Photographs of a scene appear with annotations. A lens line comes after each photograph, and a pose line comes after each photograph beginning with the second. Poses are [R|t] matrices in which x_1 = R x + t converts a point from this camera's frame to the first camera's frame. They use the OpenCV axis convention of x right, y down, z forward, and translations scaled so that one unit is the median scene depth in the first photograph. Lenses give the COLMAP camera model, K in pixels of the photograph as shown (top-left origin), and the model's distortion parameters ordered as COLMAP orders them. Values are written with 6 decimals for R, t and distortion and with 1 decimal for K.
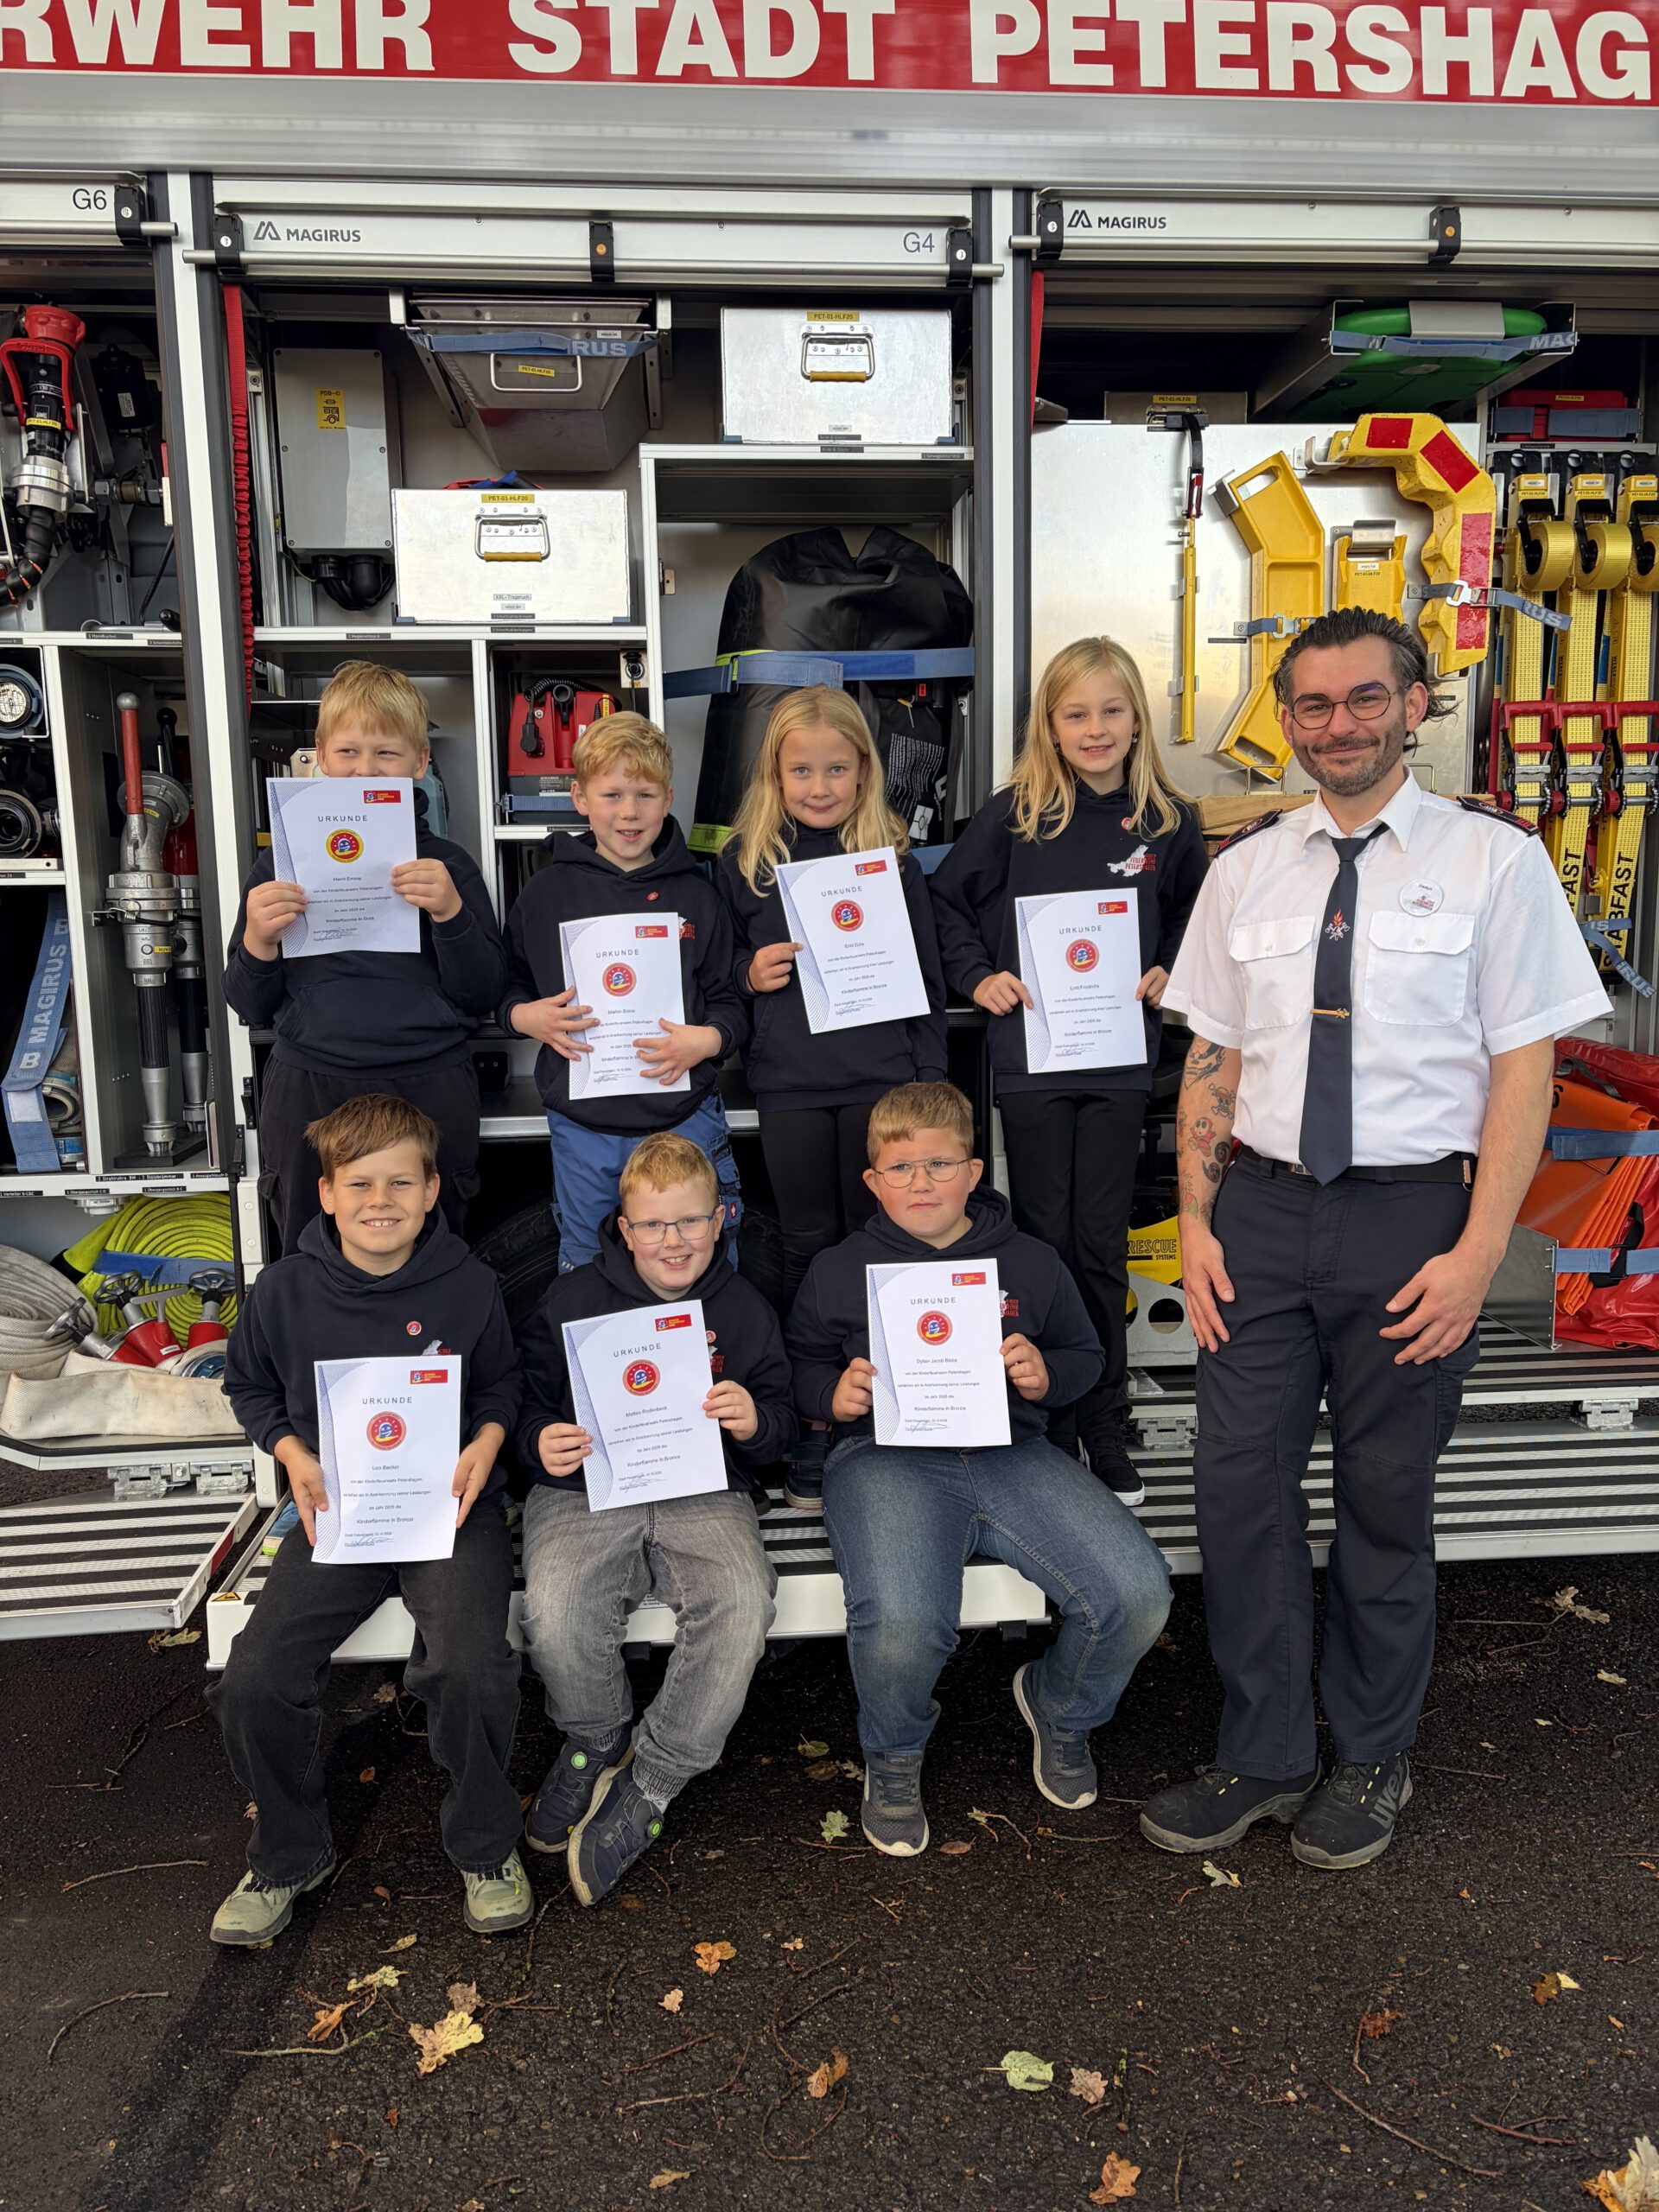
lens RADIAL K [[1673.6, 0, 838.1], [0, 1673.6, 1120.6], [0, 0, 1]] dist [0.043500, -0.044137]
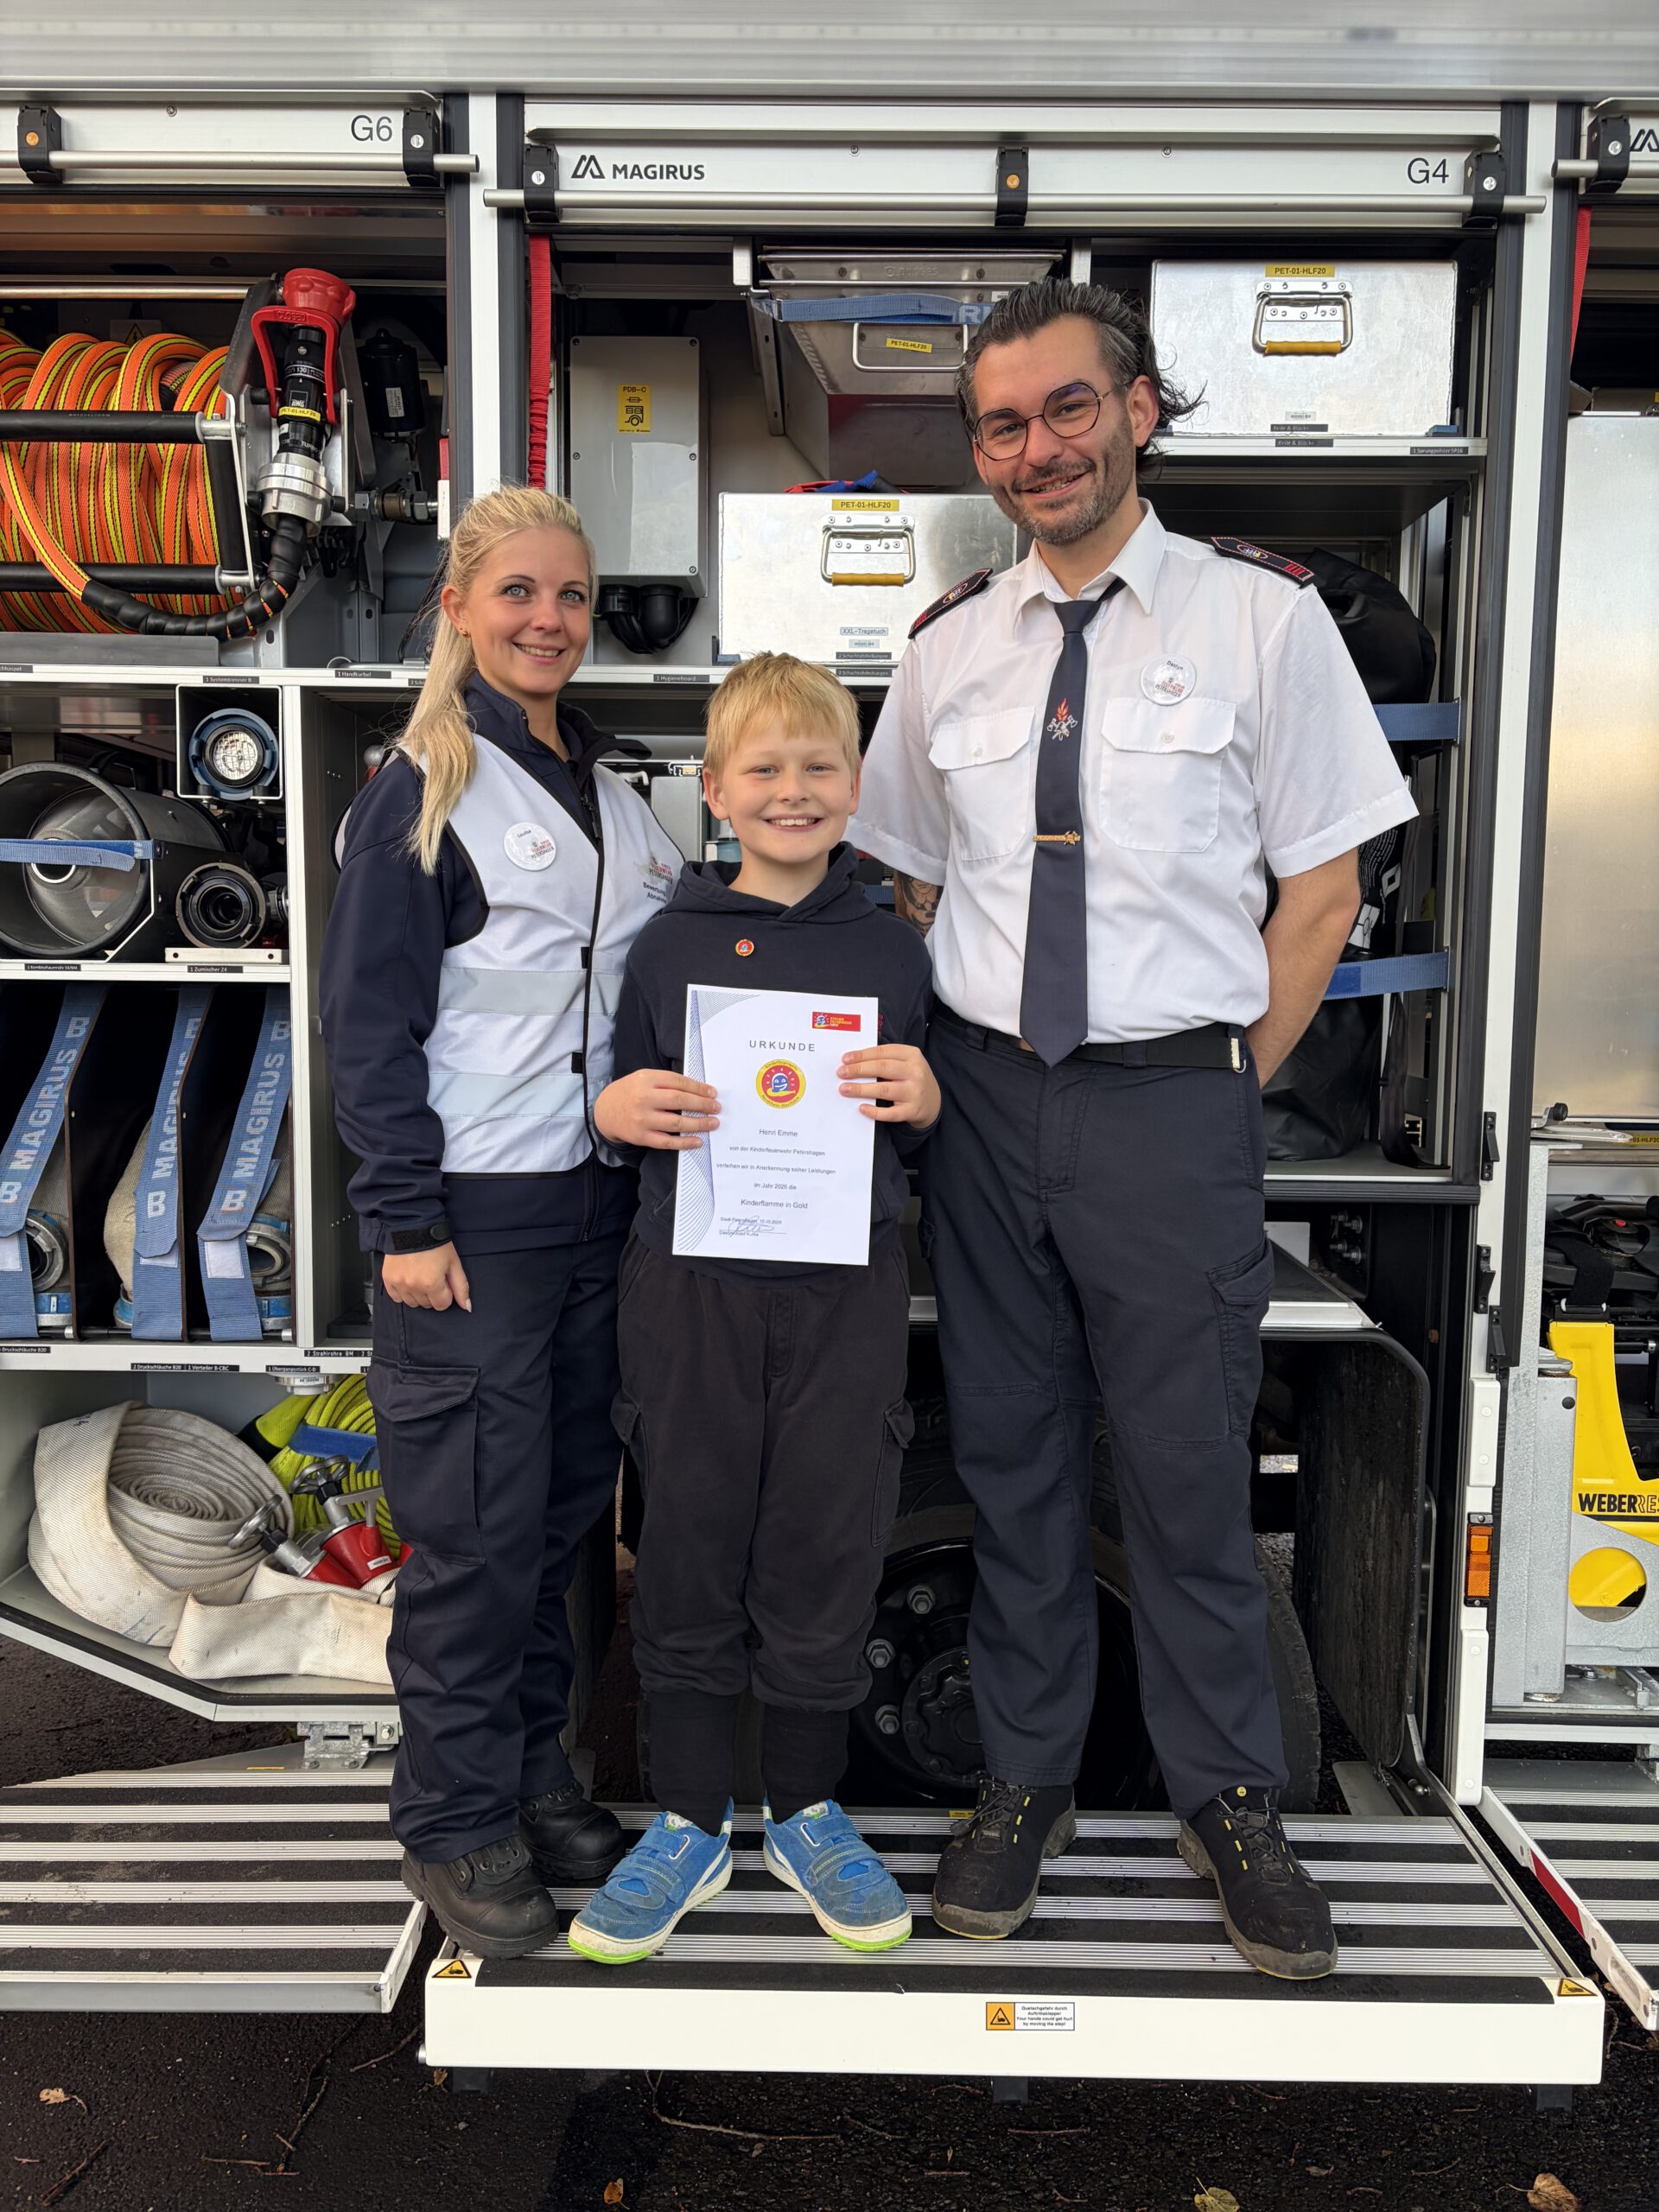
lens RADIAL K [[1673.6, 0, 830.6], [0, 1673.6, 1110.3], [0, 0, 1]] dist [0.043500, -0.044137]
pose [[0.994539, 0.036115, -0.097922, -0.125864], [-0.041163, 0.997899, -0.050029, -0.050926], [0.095909, 0.053787, 0.993936, 0.240220]]
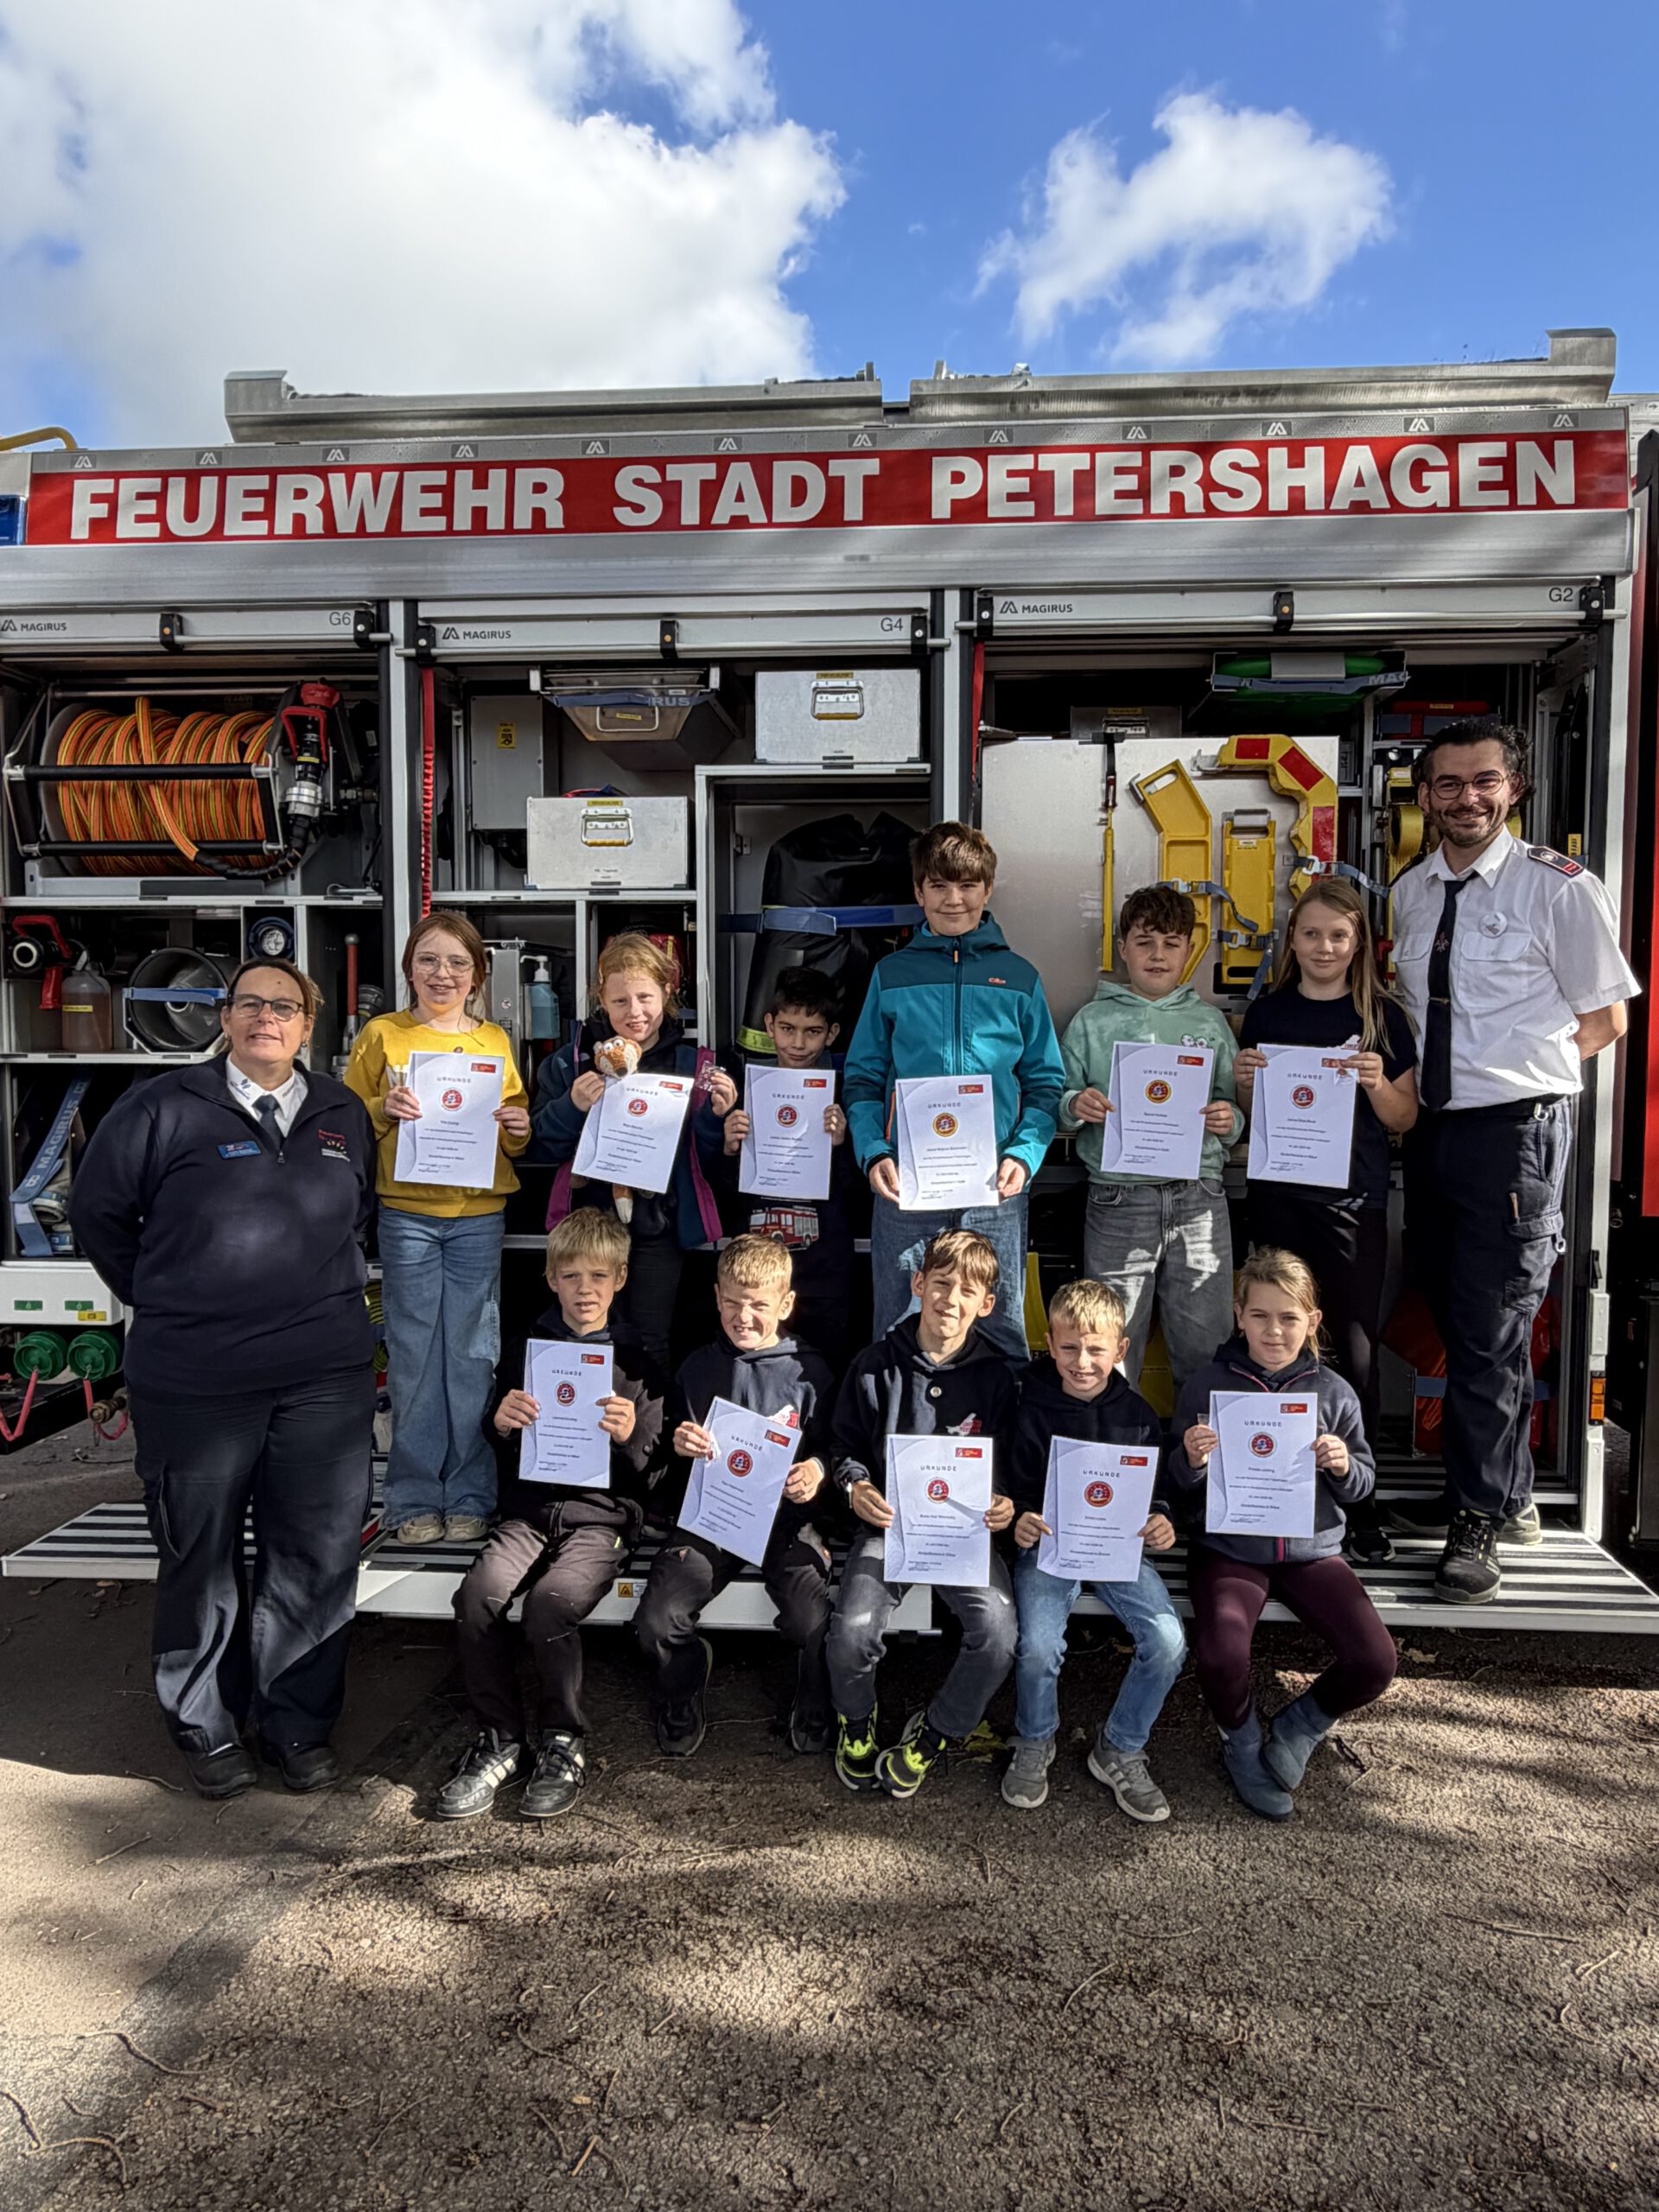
lens RADIAL K [[1483.1, 0, 832.3], [0, 1483.1, 1123.9], [0, 0, 1]] dist [-0.007430, -0.005400]
pose [[0.986067, 0.030025, -0.163616, 0.208757], [-0.042102, 0.996598, -0.070850, -0.016668], [0.160932, 0.076751, 0.983977, -0.188244]]
